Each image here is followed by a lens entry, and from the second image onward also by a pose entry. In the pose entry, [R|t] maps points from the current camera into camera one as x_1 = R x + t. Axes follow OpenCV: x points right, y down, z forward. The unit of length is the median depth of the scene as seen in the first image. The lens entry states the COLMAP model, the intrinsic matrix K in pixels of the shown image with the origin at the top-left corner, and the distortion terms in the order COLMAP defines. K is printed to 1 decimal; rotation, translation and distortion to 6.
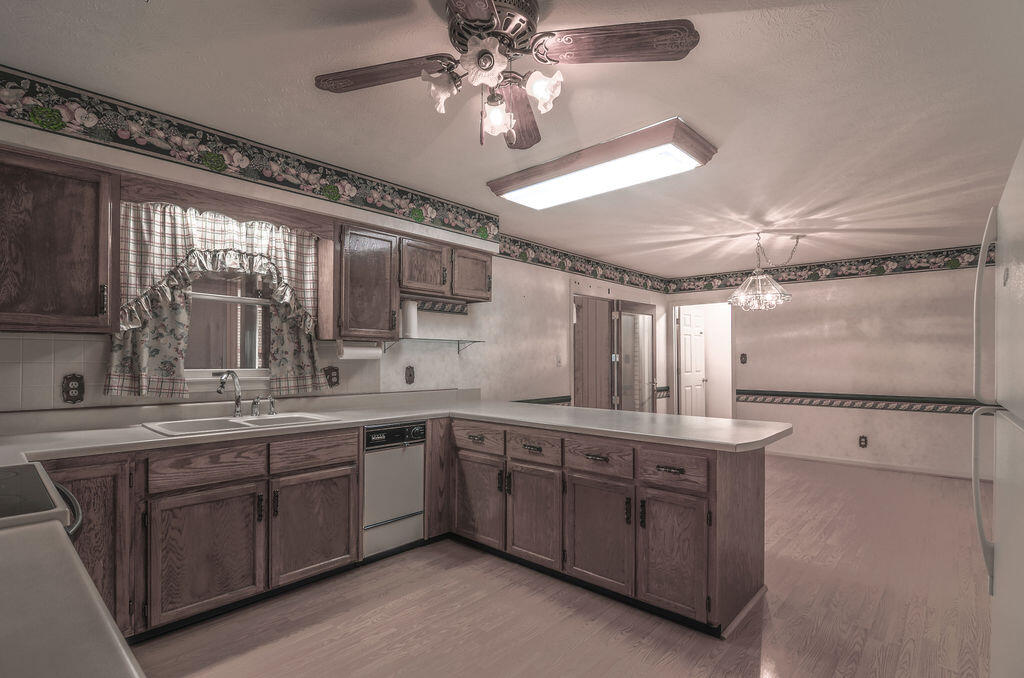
lens RADIAL K [[487.4, 0, 510.4], [0, 487.4, 355.0], [0, 0, 1]] dist [-0.020111, -0.000151]
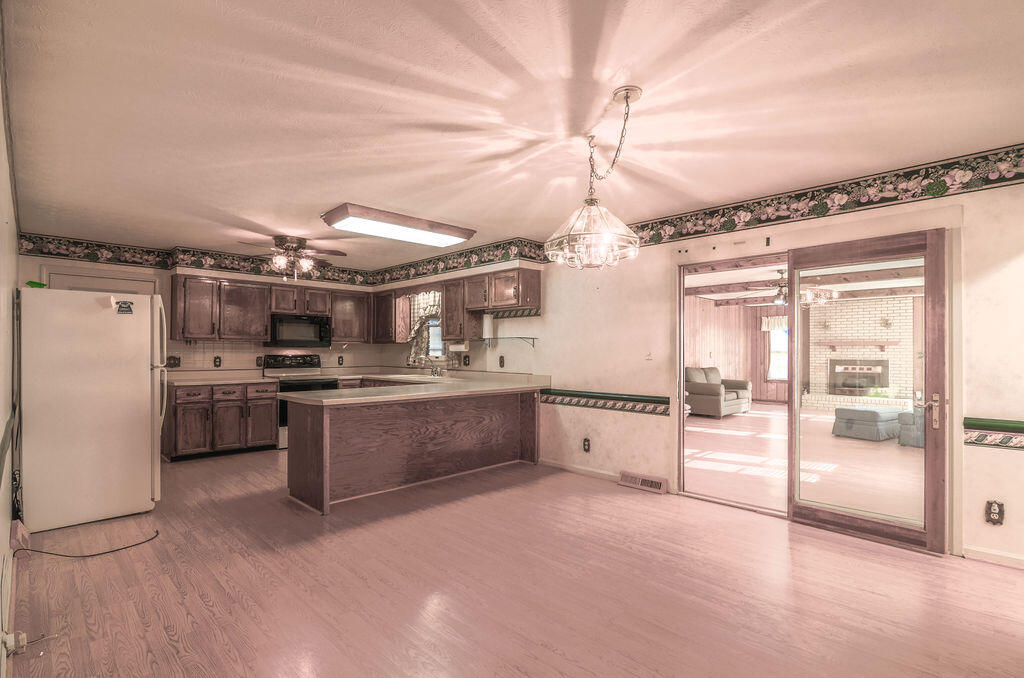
lens RADIAL K [[490.6, 0, 512.9], [0, 490.6, 348.3], [0, 0, 1]] dist [-0.000527, -0.010261]
pose [[-0.048762, -0.004392, -0.998801, 1.695187], [0.010659, 0.999931, -0.004917, 0.009771], [0.998754, -0.010886, -0.048712, 1.428496]]
